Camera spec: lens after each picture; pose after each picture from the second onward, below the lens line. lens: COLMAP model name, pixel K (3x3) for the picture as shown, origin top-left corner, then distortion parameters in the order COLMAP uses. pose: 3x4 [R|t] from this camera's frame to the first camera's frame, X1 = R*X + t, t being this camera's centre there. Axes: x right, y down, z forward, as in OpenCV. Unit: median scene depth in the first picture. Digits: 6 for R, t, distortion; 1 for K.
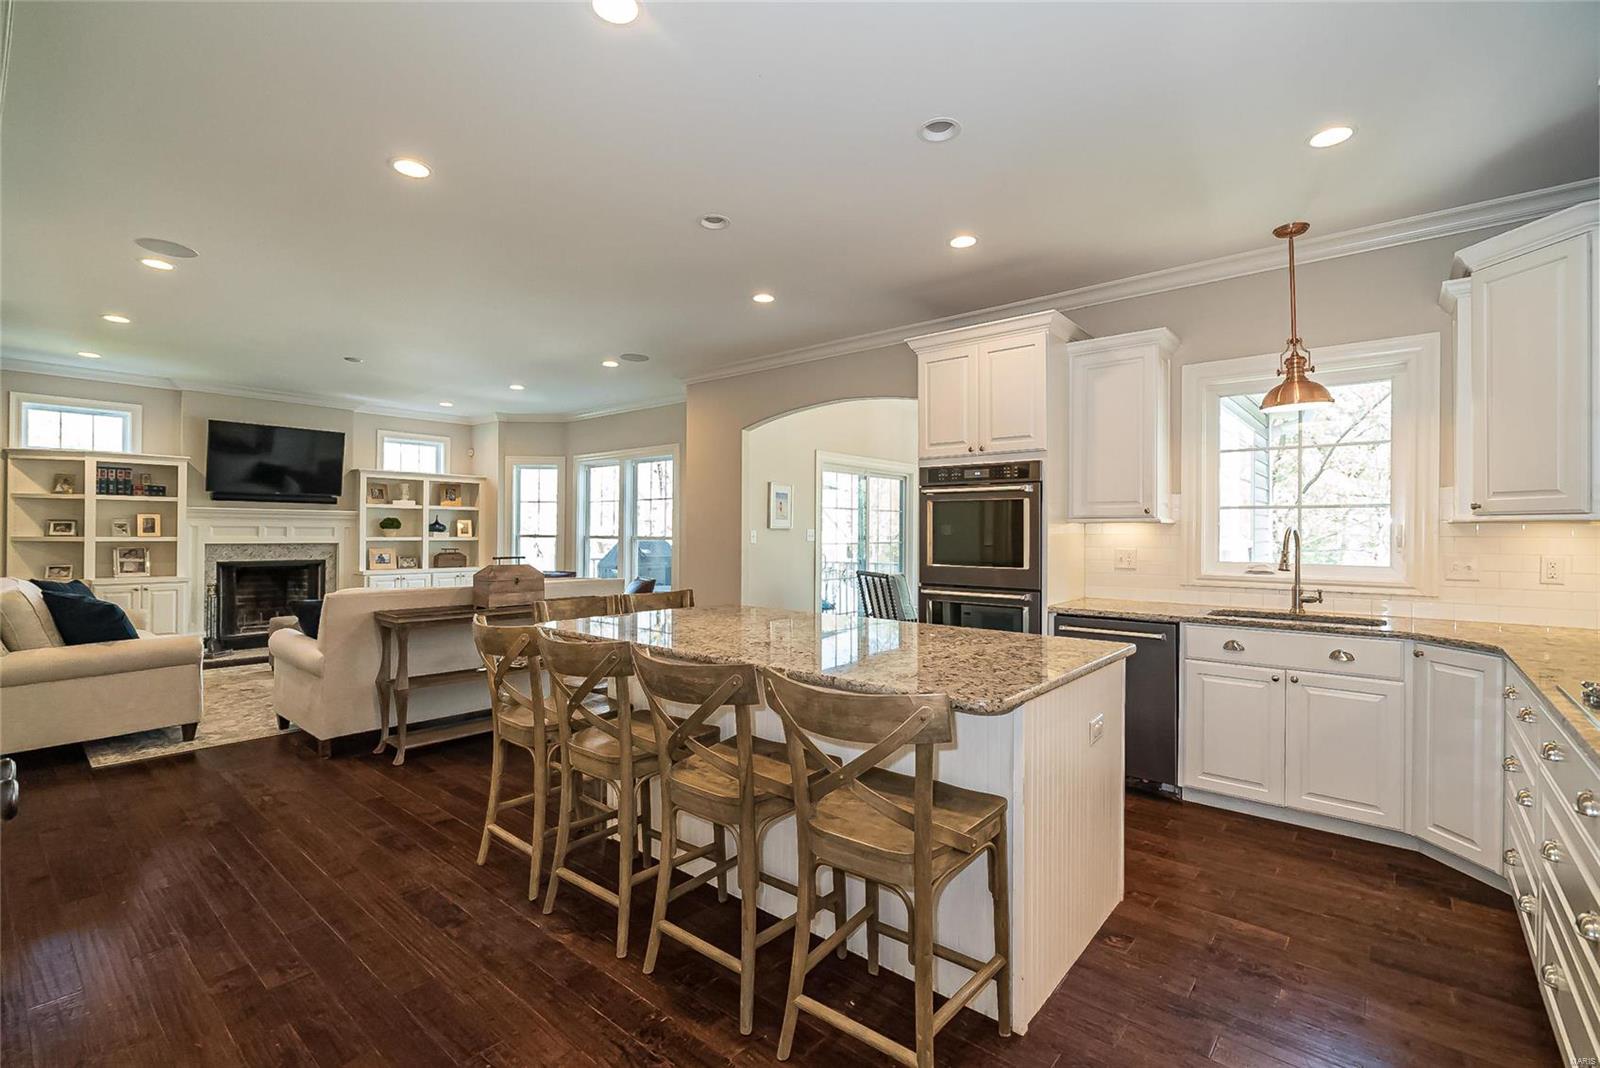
lens RADIAL K [[727.9, 0, 800.1], [0, 727.9, 529.0], [0, 0, 1]] dist [-0.001620, 0.000413]
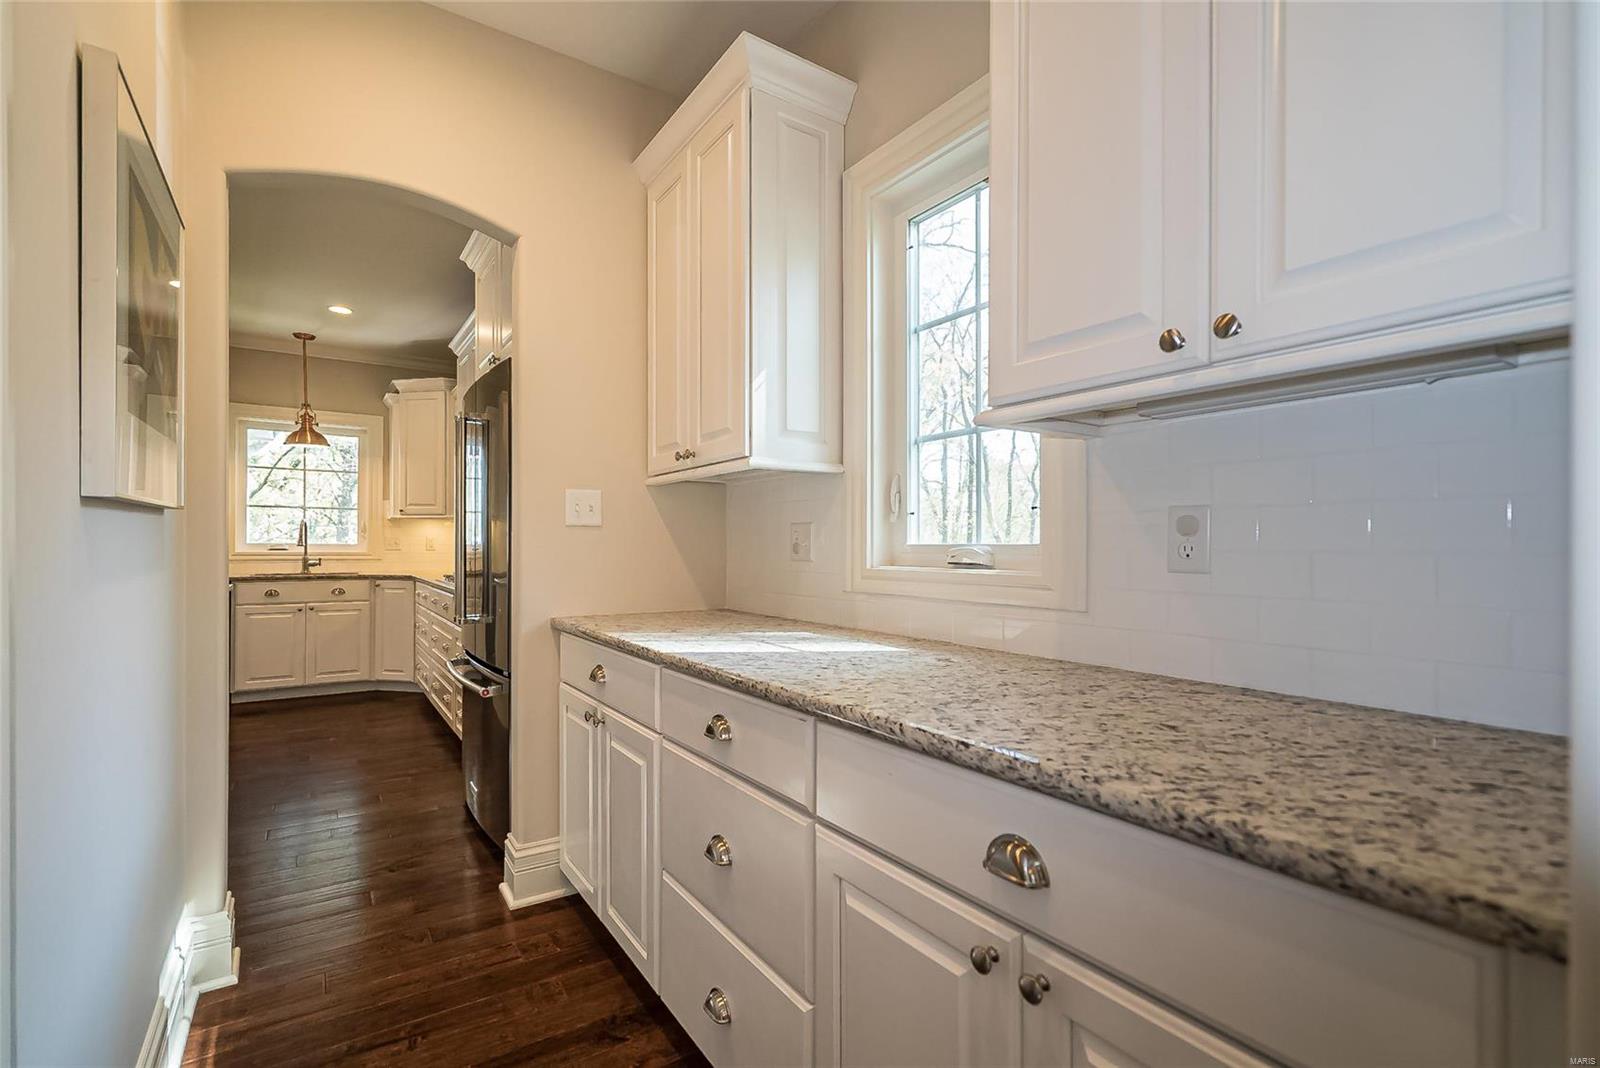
lens RADIAL K [[727.9, 0, 807.6], [0, 727.9, 542.4], [0, 0, 1]] dist [-0.001620, 0.000413]
pose [[0.262642, 0.010069, 0.964841, -0.595238], [0.000379, 0.999944, -0.010539, 0.066310], [-0.964893, 0.003134, 0.262624, -0.509203]]
